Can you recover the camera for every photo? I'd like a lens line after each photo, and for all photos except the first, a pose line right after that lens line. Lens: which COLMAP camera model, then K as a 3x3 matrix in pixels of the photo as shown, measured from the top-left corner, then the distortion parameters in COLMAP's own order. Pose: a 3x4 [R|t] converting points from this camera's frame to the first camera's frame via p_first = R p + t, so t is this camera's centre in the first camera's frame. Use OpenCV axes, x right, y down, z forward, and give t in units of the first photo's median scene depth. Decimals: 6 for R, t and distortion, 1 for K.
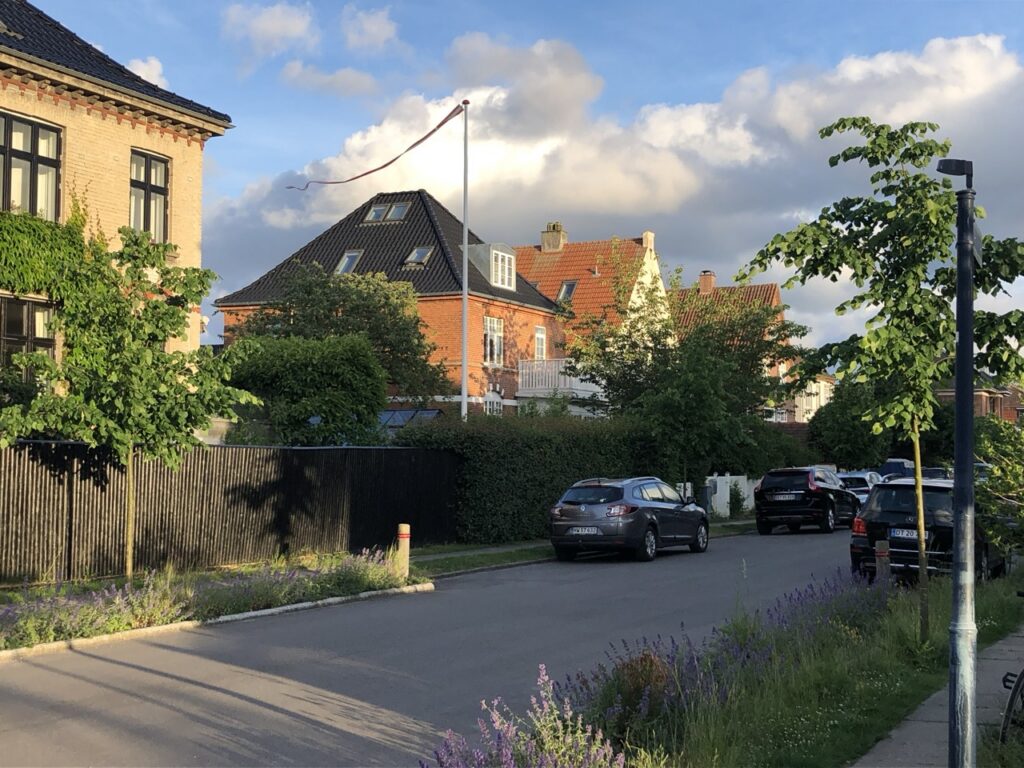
lens RADIAL K [[1366.9, 0, 512.0], [0, 1366.9, 384.0], [0, 0, 1]] dist [0.179430, -0.716361]
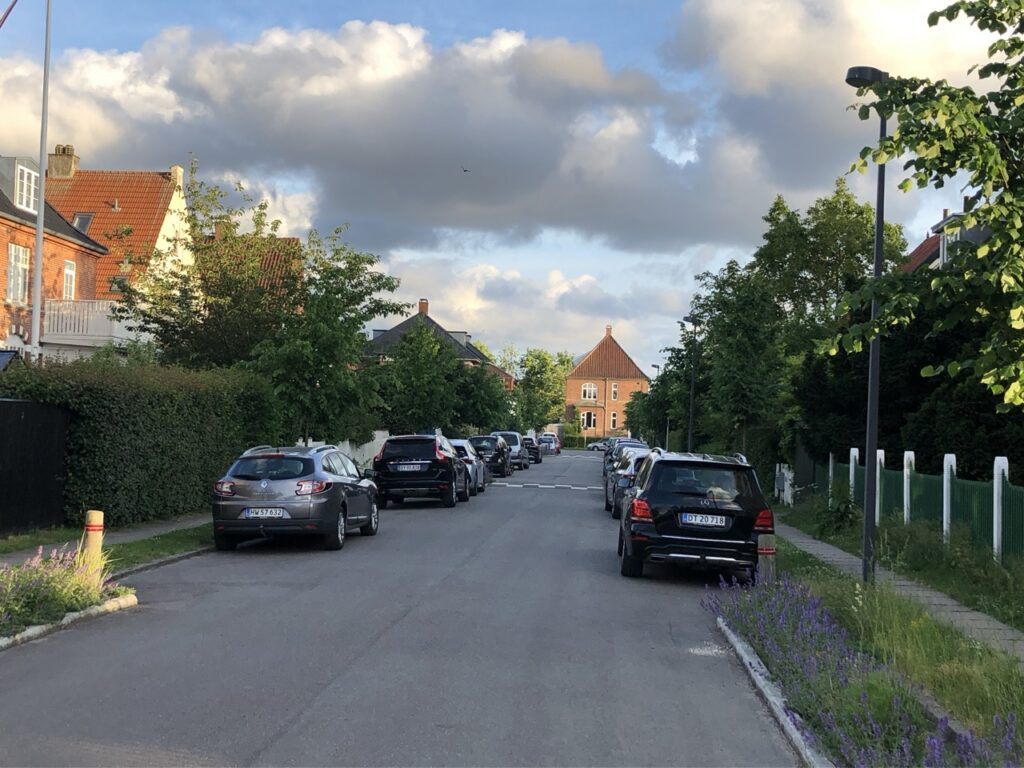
lens RADIAL K [[1366.9, 0, 512.0], [0, 1366.9, 384.0], [0, 0, 1]] dist [0.179430, -0.716361]
pose [[0.919627, 0.035921, 0.391146, -0.088519], [-0.046570, 0.998757, 0.017770, 0.008875], [-0.390021, -0.034558, 0.920157, 0.154079]]
